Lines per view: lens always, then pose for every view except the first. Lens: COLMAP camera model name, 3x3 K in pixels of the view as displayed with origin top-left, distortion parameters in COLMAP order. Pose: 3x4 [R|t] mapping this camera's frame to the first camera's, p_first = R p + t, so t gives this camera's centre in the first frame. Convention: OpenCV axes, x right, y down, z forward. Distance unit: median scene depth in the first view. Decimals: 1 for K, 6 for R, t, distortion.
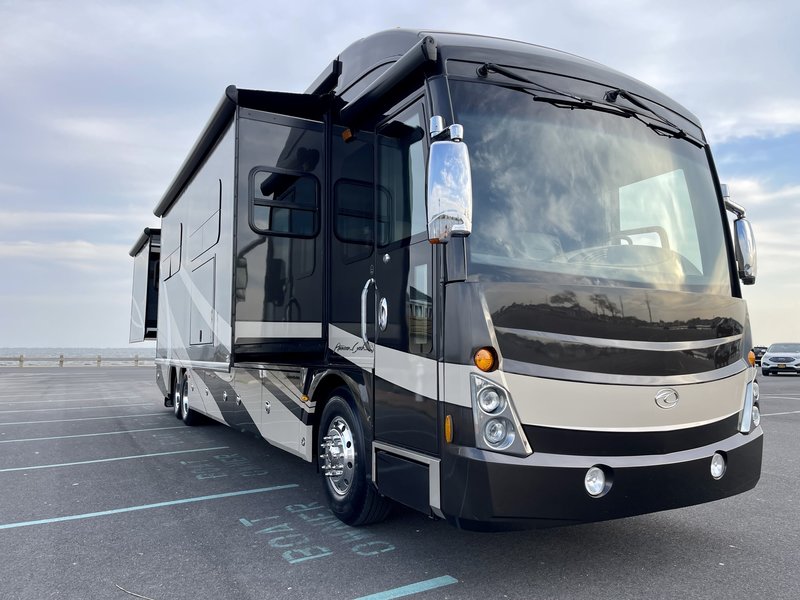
lens RADIAL K [[592.9, 0, 417.0], [0, 592.9, 293.2], [0, 0, 1]] dist [0.069361, -0.077400]
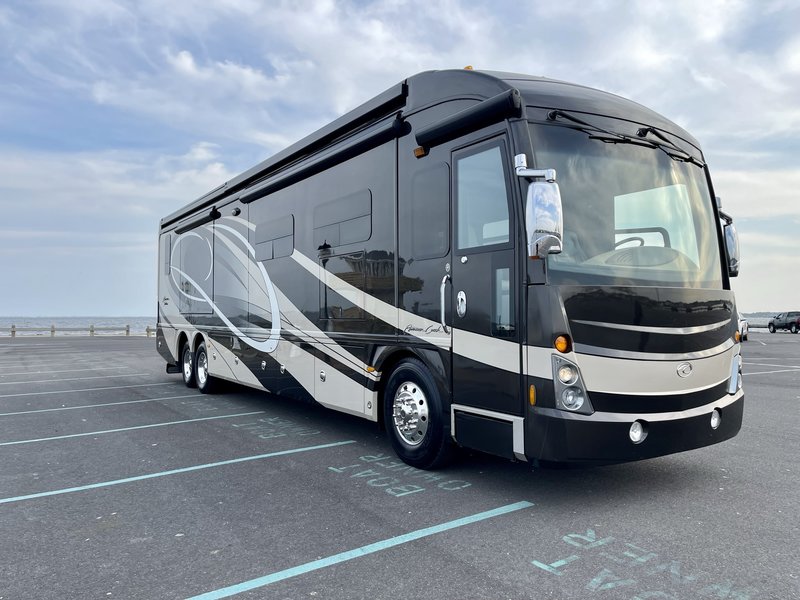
lens RADIAL K [[592.9, 0, 412.8], [0, 592.9, 295.8], [0, 0, 1]] dist [0.069361, -0.077400]
pose [[0.996710, 0.000945, 0.081050, -0.260442], [-0.006481, 0.997660, 0.068067, -0.067490], [-0.080796, -0.068368, 0.994383, -0.237253]]
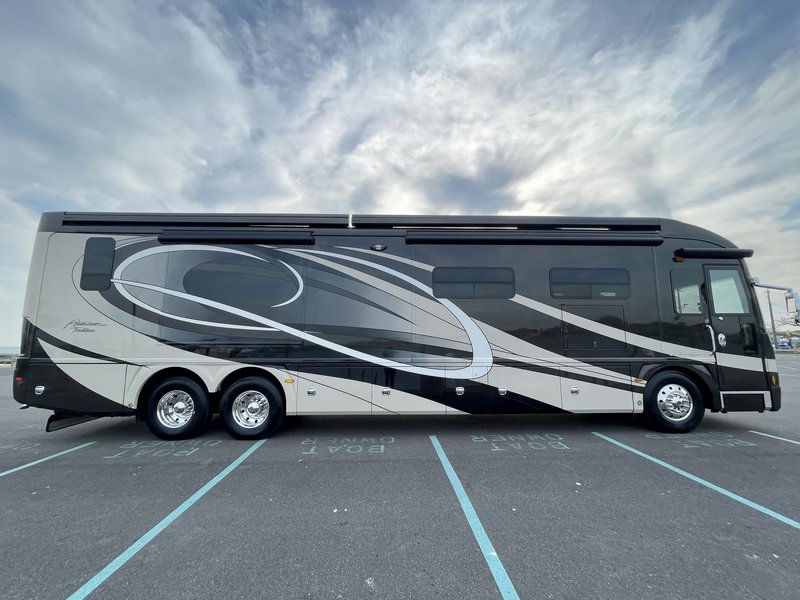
lens RADIAL K [[328.3, 0, 388.2], [0, 328.3, 292.0], [0, 0, 1]] dist [-0.000989, 0.000849]
pose [[0.484126, 0.117221, 0.867111, -1.989628], [-0.086636, 0.992538, -0.085806, 0.073494], [-0.870699, -0.033583, 0.490669, 1.555433]]
